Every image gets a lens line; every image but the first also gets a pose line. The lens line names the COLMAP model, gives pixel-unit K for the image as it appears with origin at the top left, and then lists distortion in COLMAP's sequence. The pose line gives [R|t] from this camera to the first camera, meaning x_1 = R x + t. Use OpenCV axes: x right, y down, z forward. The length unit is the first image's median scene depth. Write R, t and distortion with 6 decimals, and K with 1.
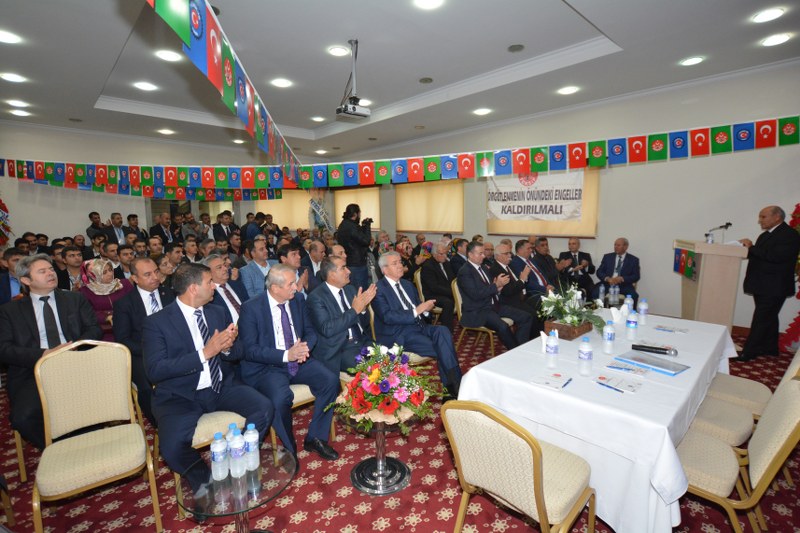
lens RADIAL K [[393.1, 0, 401.8], [0, 393.1, 269.5], [0, 0, 1]] dist [-0.024302, 0.002272]
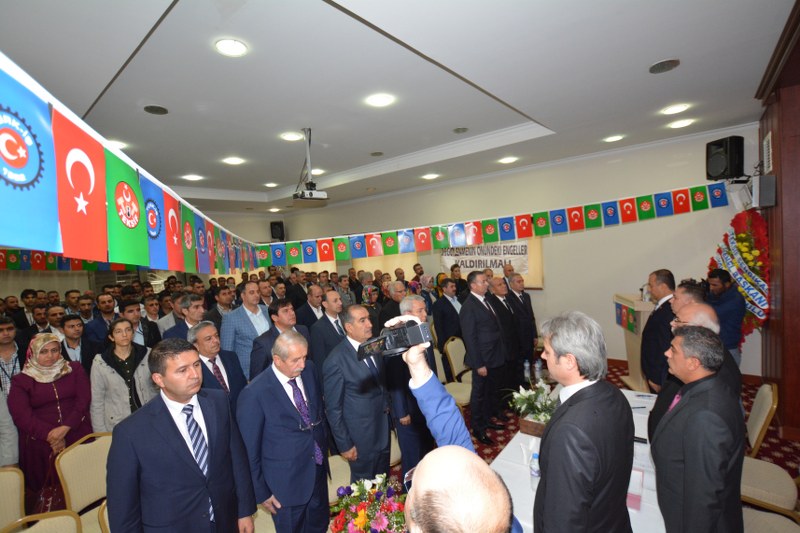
lens RADIAL K [[381.1, 0, 401.4], [0, 381.1, 265.0], [0, 0, 1]] dist [-0.025590, 0.002520]
pose [[0.990276, -0.065026, 0.122983, -0.017290], [0.075054, 0.994065, -0.078748, -0.102822], [-0.117133, 0.087213, 0.989279, 0.008618]]
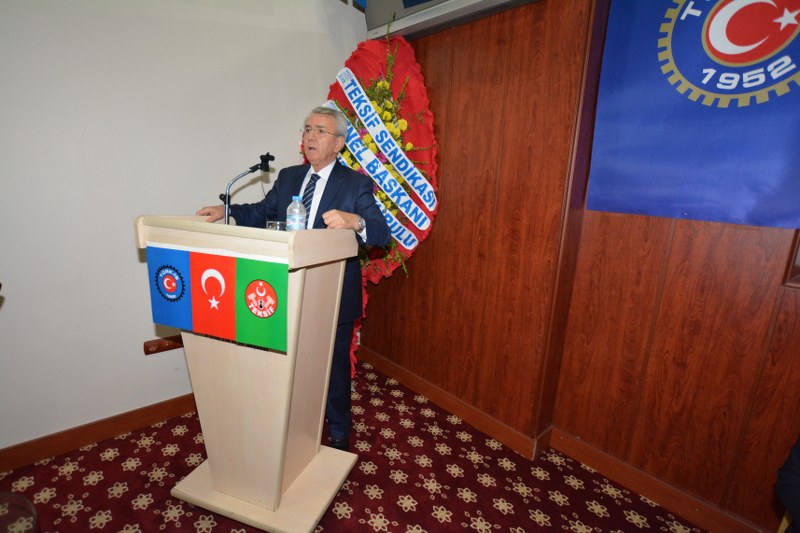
lens RADIAL K [[405.4, 0, 396.2], [0, 405.4, 264.8], [0, 0, 1]] dist [-0.020445, 0.001472]
pose [[0.009985, -0.206945, 0.978302, 0.349316], [0.078849, 0.975467, 0.205541, -0.076242], [-0.996837, 0.075086, 0.026058, 0.693501]]
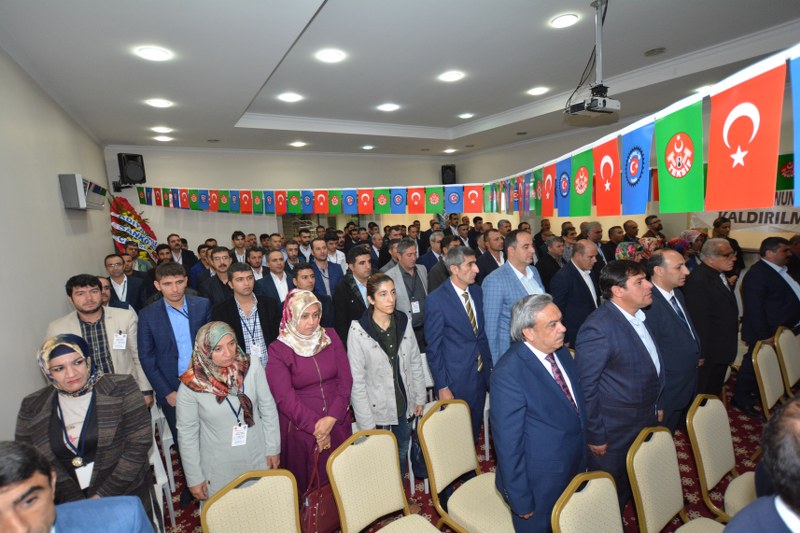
lens RADIAL K [[381.1, 0, 400.2], [0, 381.1, 265.9], [0, 0, 1]] dist [-0.025590, 0.002520]
pose [[0.978659, -0.014770, -0.204962, -0.257452], [0.021694, 0.999266, 0.031574, -0.121375], [0.204345, -0.035347, 0.978261, 0.212314]]
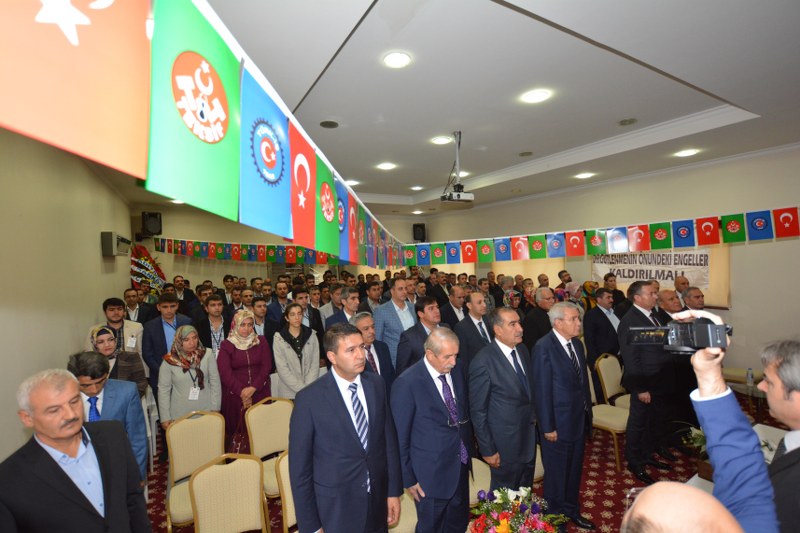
lens RADIAL K [[381.1, 0, 399.0], [0, 381.1, 265.6], [0, 0, 1]] dist [-0.025590, 0.002520]
pose [[0.973349, -0.017493, -0.228662, -0.036870], [-0.005283, 0.995111, -0.098618, -0.099988], [0.229269, 0.097198, 0.968498, 0.008041]]
